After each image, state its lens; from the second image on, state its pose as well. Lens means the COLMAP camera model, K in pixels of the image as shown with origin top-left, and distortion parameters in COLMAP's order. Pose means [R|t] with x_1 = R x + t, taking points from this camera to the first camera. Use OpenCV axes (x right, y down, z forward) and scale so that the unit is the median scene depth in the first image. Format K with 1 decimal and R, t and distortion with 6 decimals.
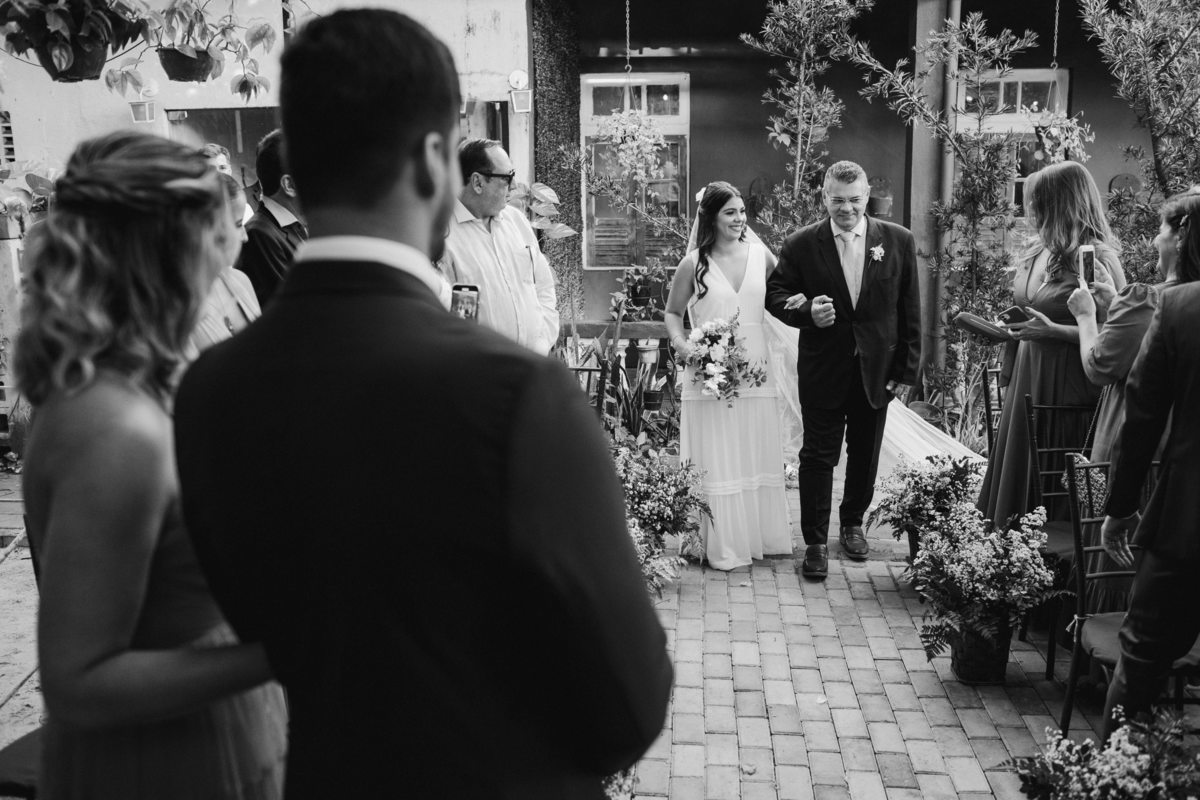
lens RADIAL K [[1175.1, 0, 600.0], [0, 1175.1, 400.0], [0, 0, 1]] dist [-0.115461, 0.139634]
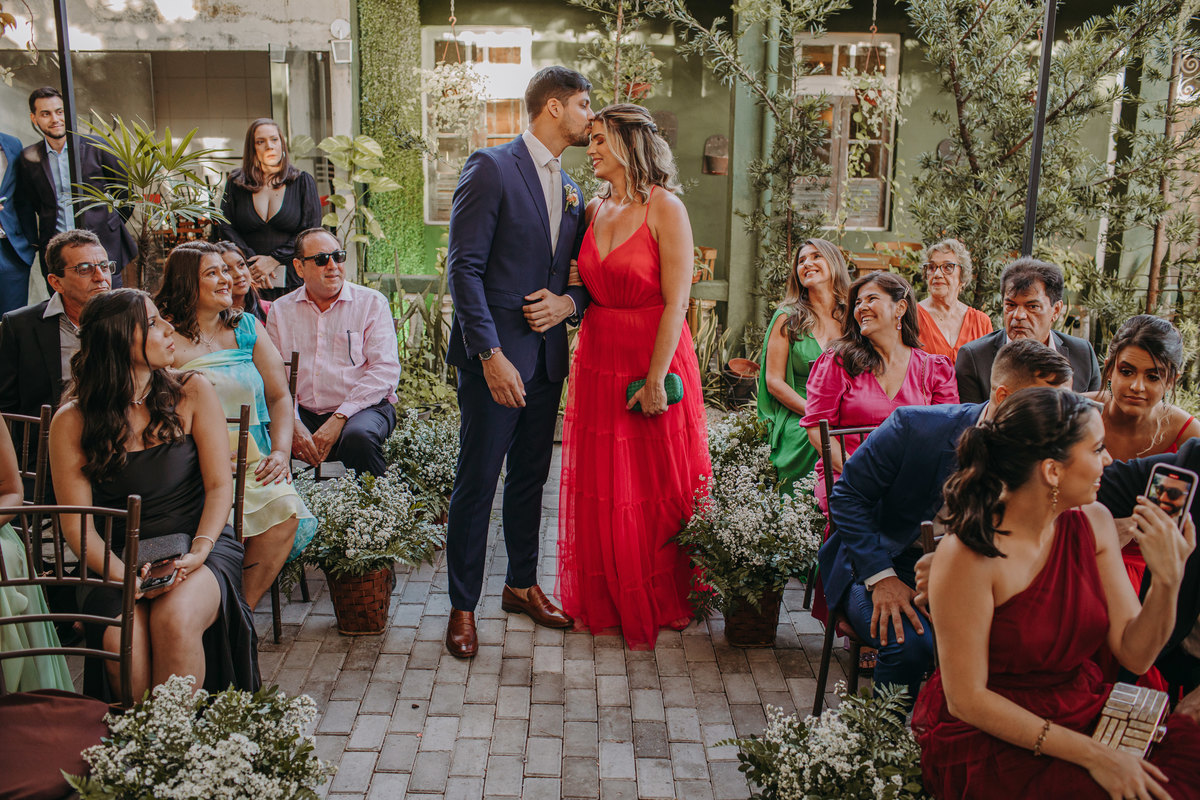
lens RADIAL K [[1138.7, 0, 600.0], [0, 1138.7, 400.0], [0, 0, 1]] dist [-0.098015, 0.080024]
pose [[0.994696, -0.000934, 0.102854, 0.062406], [-0.003575, 0.999041, 0.043645, -0.006612], [-0.102796, -0.043781, 0.993739, 0.031241]]
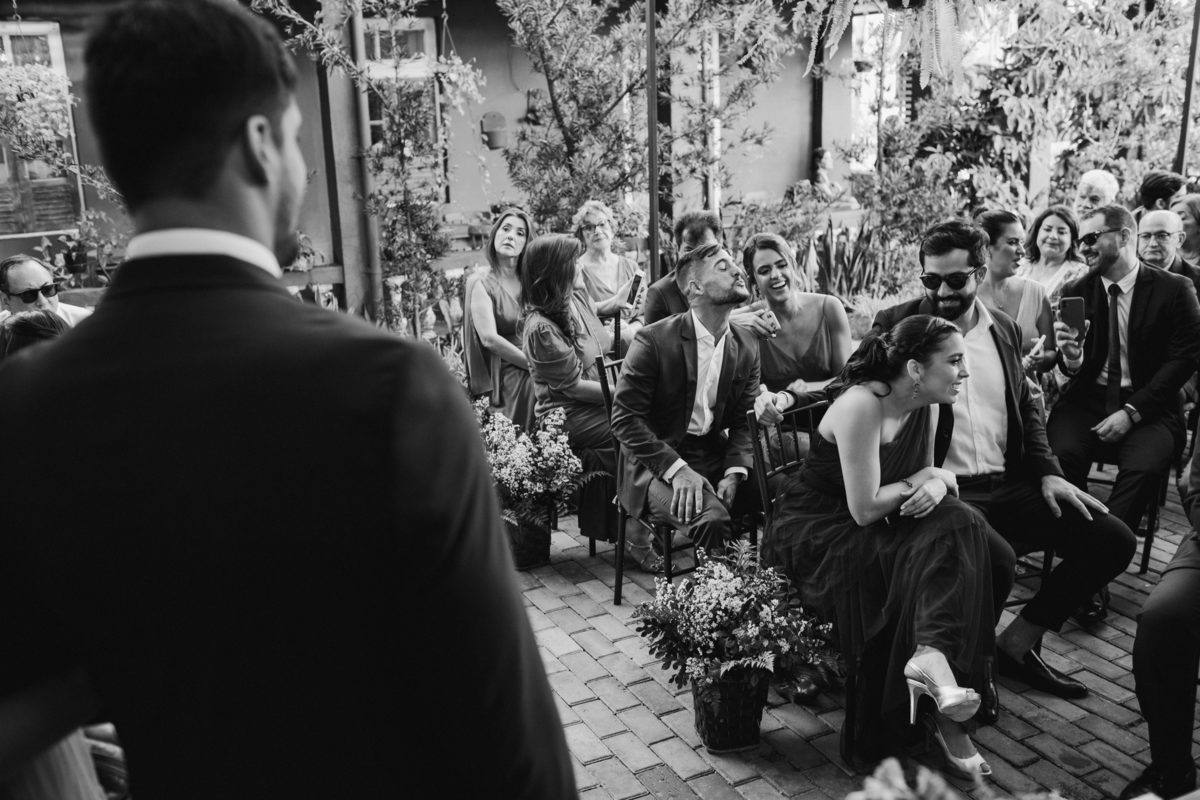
lens RADIAL K [[1138.7, 0, 600.0], [0, 1138.7, 400.0], [0, 0, 1]] dist [-0.098015, 0.080024]
pose [[0.843234, -0.155912, 0.514440, -0.108904], [0.126977, 0.987703, 0.091213, -0.008817], [-0.522335, -0.011592, 0.852662, 0.001004]]
